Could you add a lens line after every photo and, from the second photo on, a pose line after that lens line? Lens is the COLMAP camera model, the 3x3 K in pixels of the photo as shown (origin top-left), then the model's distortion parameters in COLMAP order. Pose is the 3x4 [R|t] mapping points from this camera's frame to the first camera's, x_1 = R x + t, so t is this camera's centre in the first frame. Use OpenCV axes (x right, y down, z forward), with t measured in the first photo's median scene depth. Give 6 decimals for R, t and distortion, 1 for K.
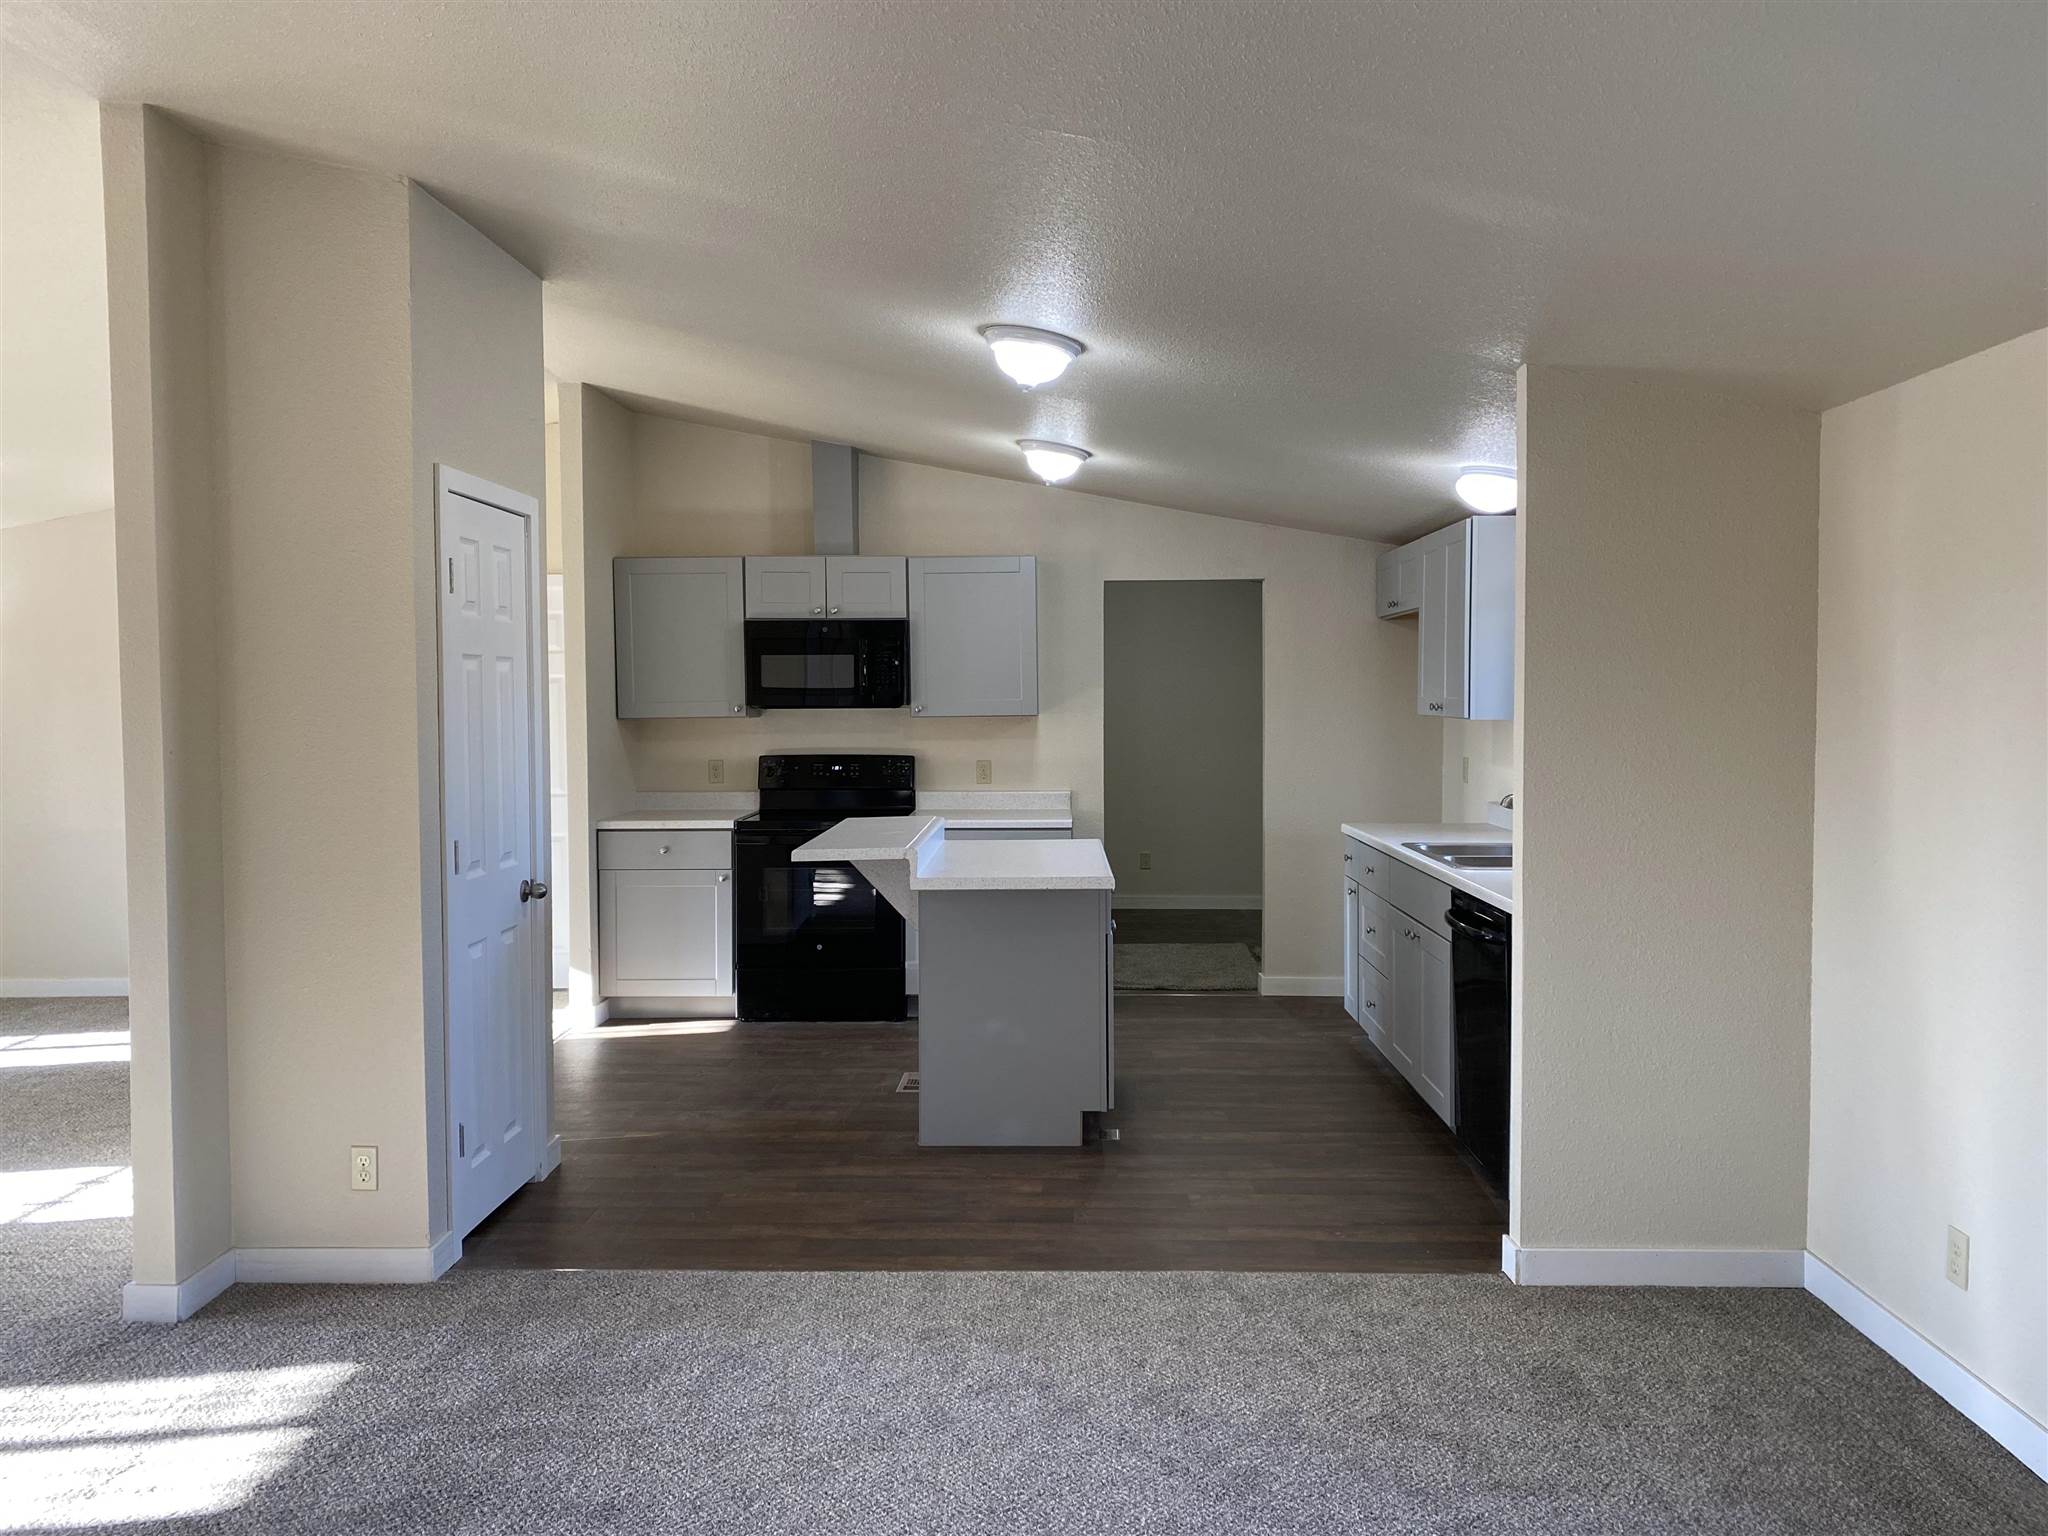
lens RADIAL K [[1567.6, 0, 1024.0], [0, 1567.6, 768.0], [0, 0, 1]] dist [0.060265, -0.004896]
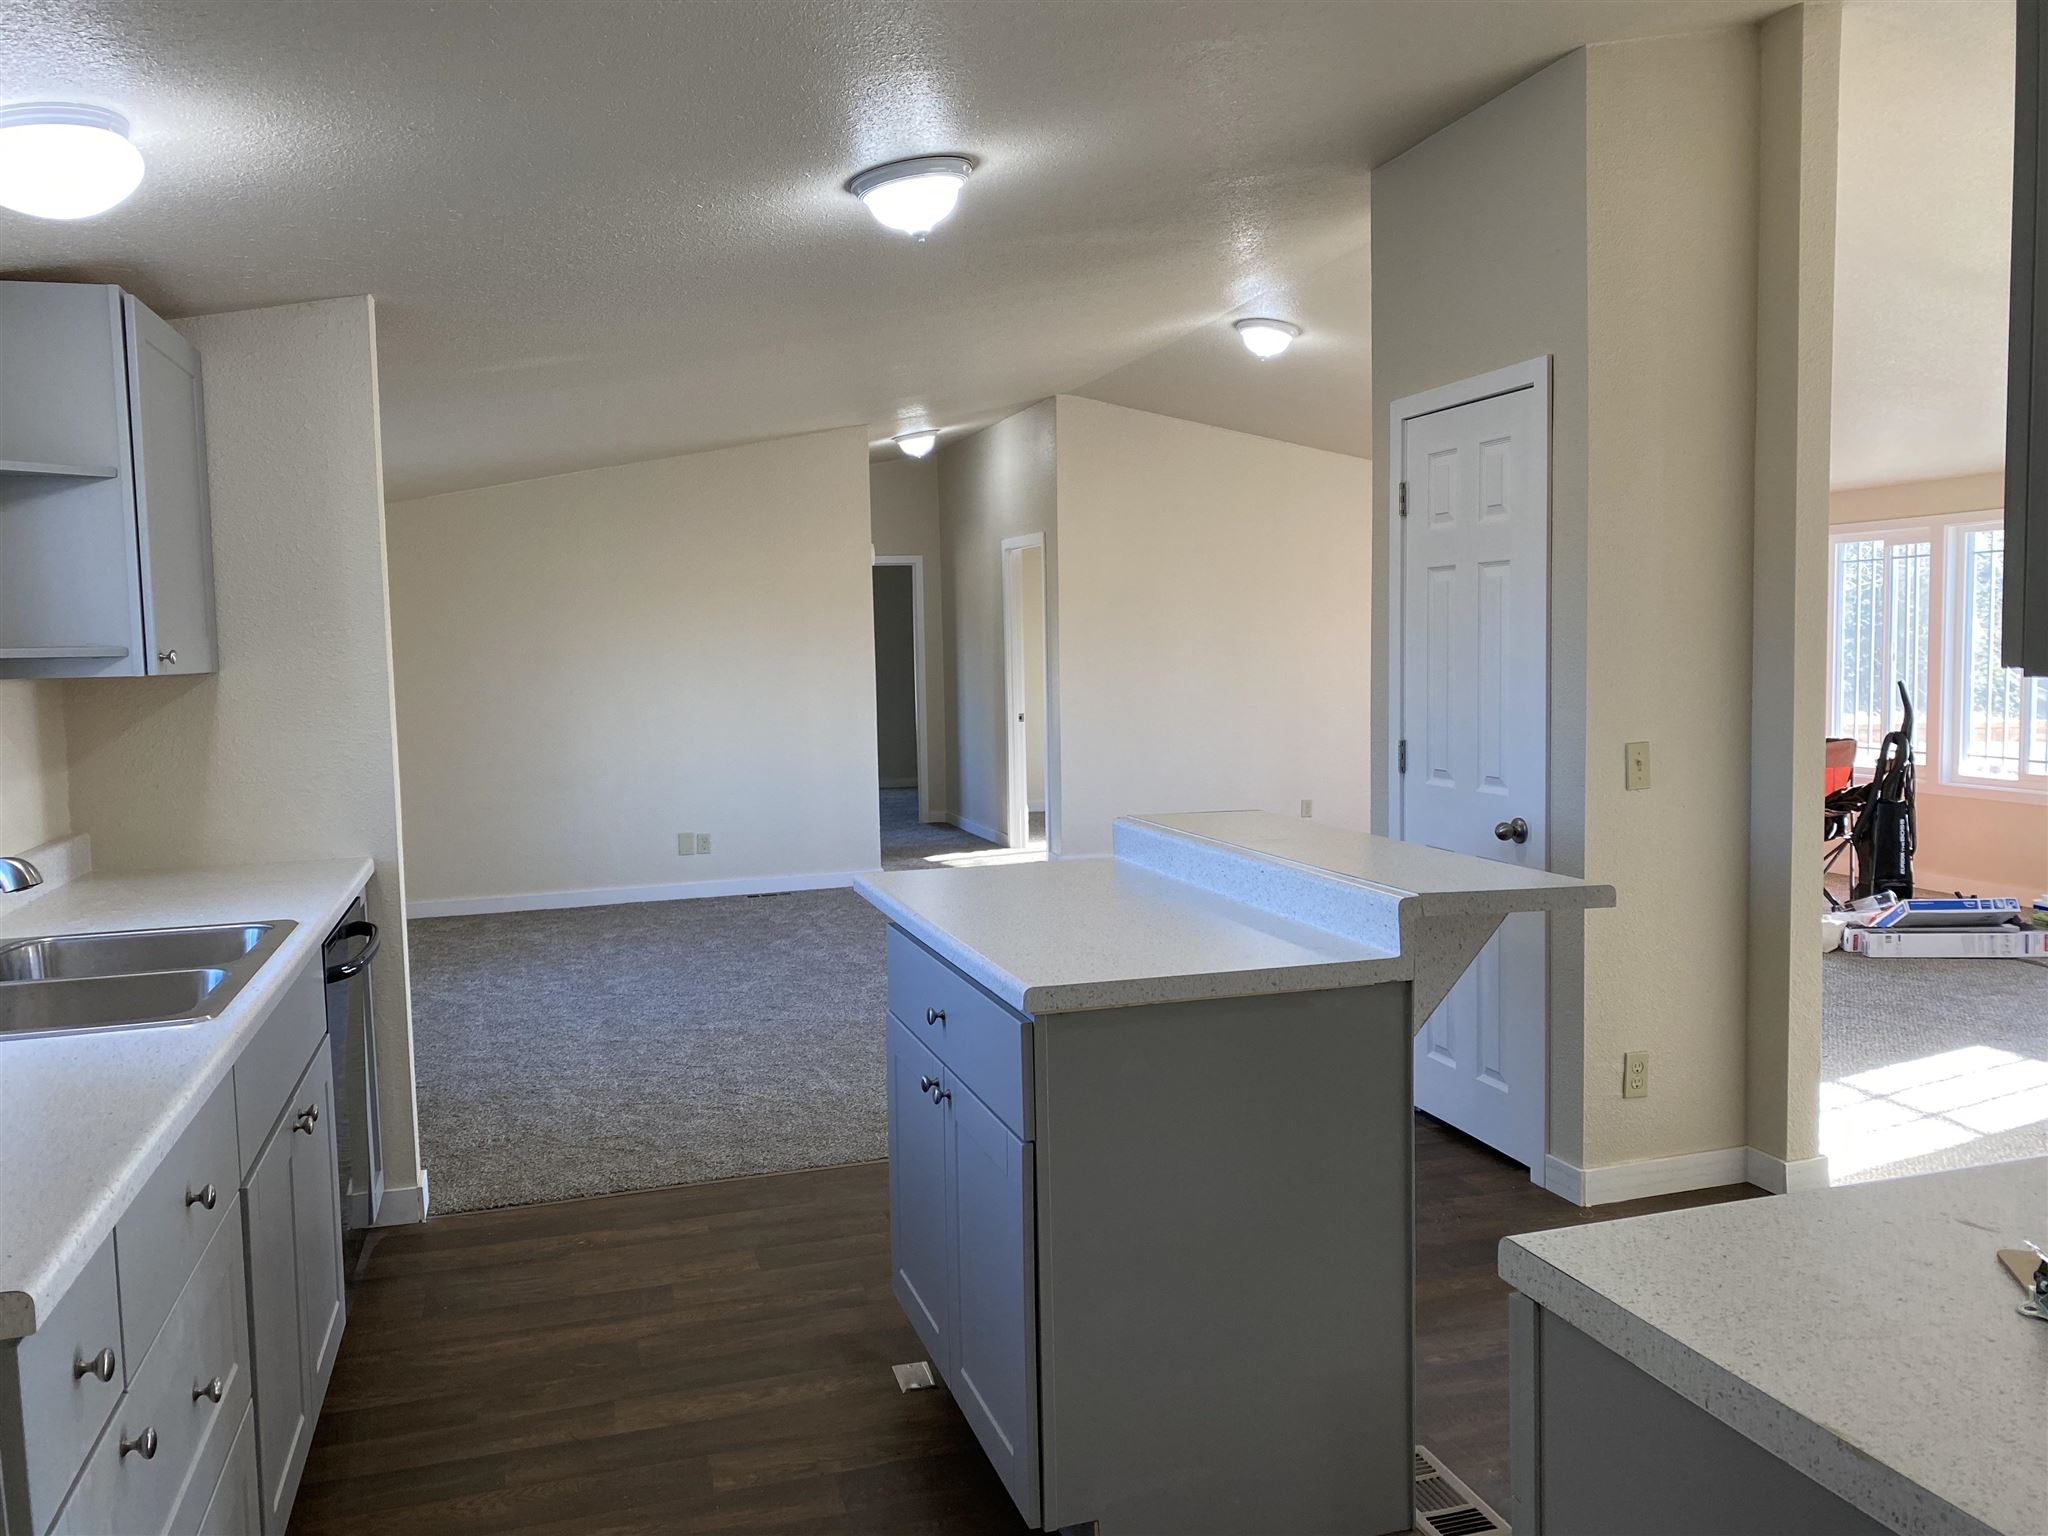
lens RADIAL K [[1567.6, 0, 1024.0], [0, 1567.6, 768.0], [0, 0, 1]] dist [0.060265, -0.004896]
pose [[-0.947542, 0.052805, -0.315240, 0.223324], [0.013905, 0.992135, 0.124395, -0.071946], [0.319329, 0.113486, -0.940824, 1.827507]]
